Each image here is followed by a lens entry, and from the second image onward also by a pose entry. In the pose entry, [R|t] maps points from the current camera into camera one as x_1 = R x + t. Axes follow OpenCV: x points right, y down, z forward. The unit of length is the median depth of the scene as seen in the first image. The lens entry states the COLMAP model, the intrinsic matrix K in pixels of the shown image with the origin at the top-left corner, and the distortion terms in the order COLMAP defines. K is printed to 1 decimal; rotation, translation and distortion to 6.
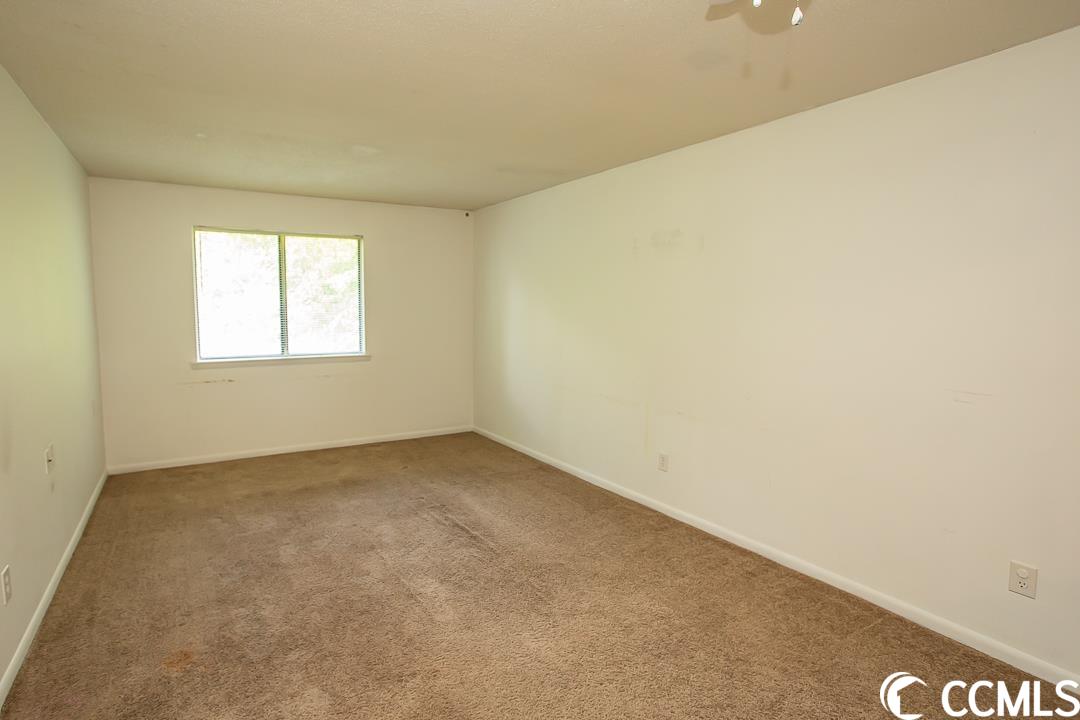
lens RADIAL K [[574.2, 0, 532.2], [0, 574.2, 360.4], [0, 0, 1]] dist [-0.023972, 0.006067]
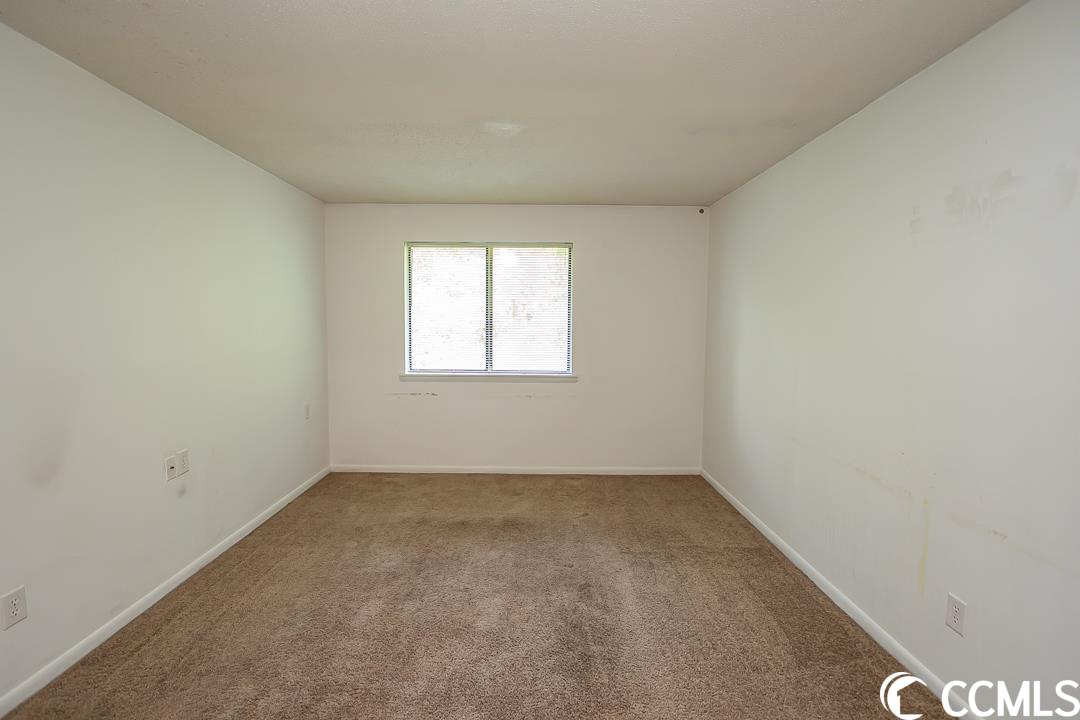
lens RADIAL K [[518.4, 0, 553.6], [0, 518.4, 360.9], [0, 0, 1]] dist [-0.032774, 0.018969]
pose [[0.849557, 0.045983, -0.525488, 0.131721], [-0.057291, 0.998344, -0.005262, -0.031141], [0.524376, 0.034576, 0.850785, 0.341695]]
